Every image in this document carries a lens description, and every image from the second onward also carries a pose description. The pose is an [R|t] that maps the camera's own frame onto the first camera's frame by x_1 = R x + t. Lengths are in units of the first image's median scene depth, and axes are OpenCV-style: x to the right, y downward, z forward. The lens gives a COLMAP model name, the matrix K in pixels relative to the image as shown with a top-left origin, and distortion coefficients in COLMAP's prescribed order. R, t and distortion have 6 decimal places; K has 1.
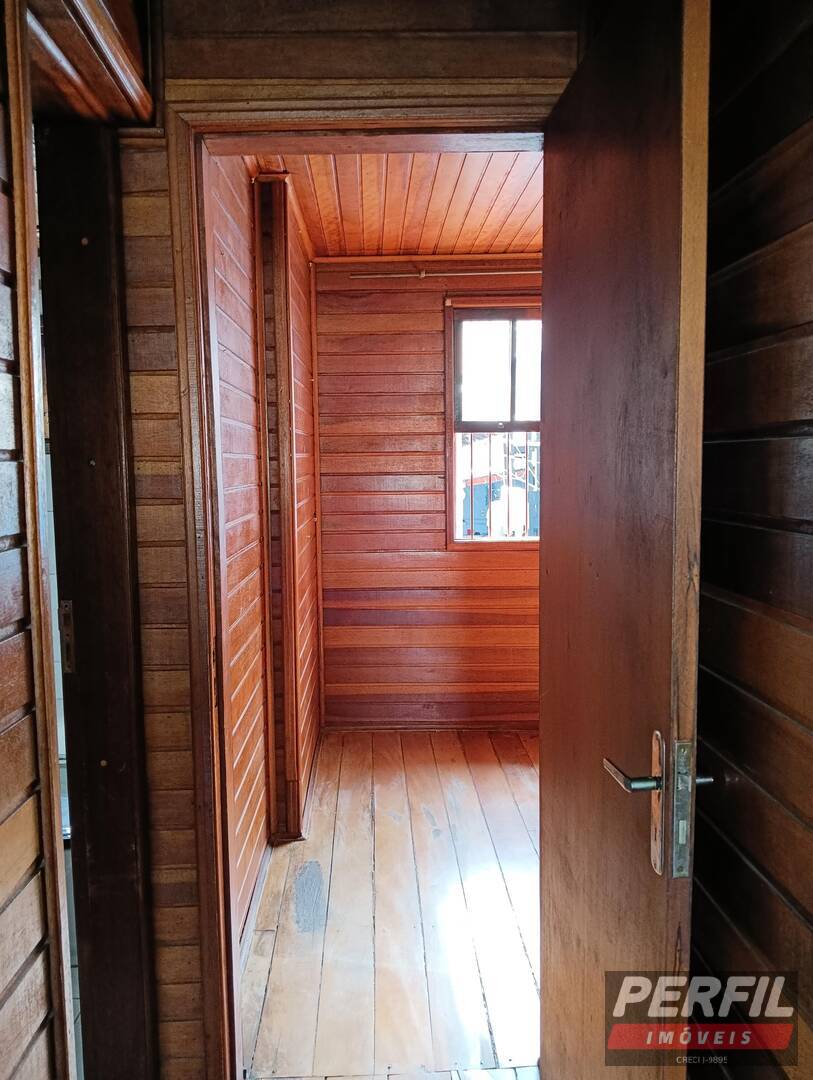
lens RADIAL K [[855.6, 0, 402.3], [0, 855.6, 537.3], [0, 0, 1]] dist [0.046096, -0.108008]
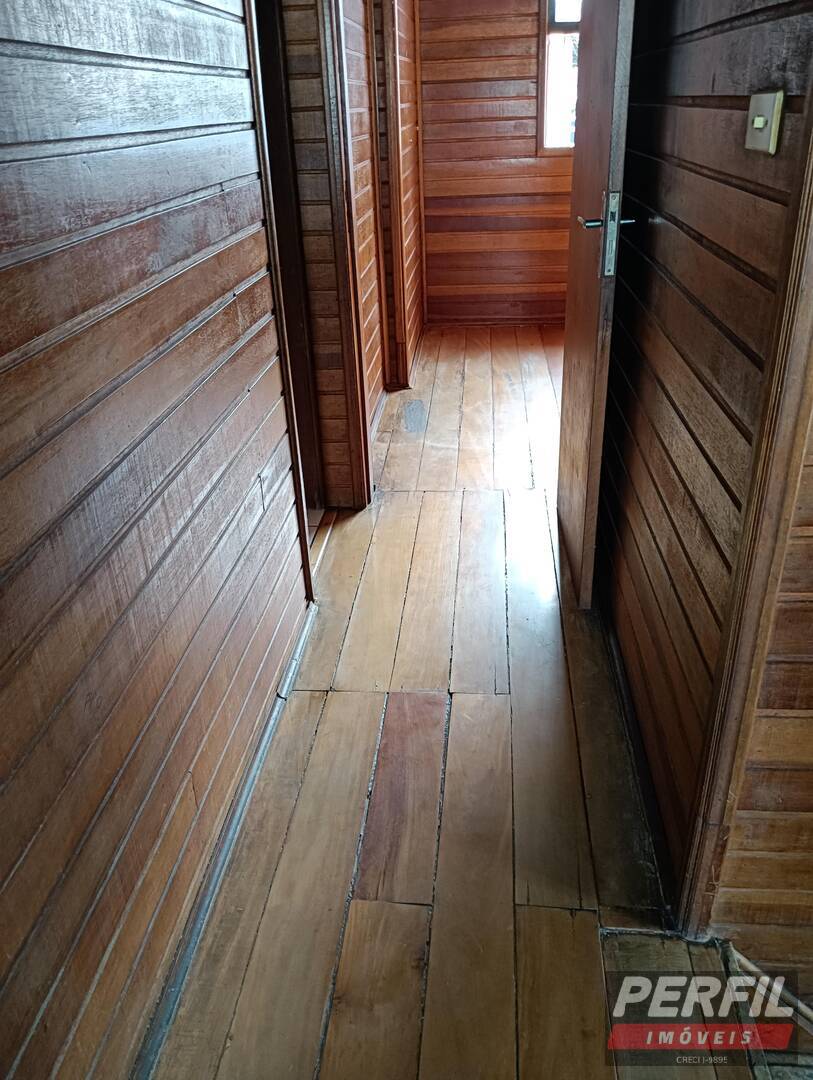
lens RADIAL K [[855.6, 0, 394.5], [0, 855.6, 560.2], [0, 0, 1]] dist [0.046096, -0.108008]
pose [[0.991216, 0.030987, -0.128568, 0.031566], [0.021947, 0.920139, 0.390975, 0.061068], [0.130416, -0.390363, 0.911377, -0.253266]]
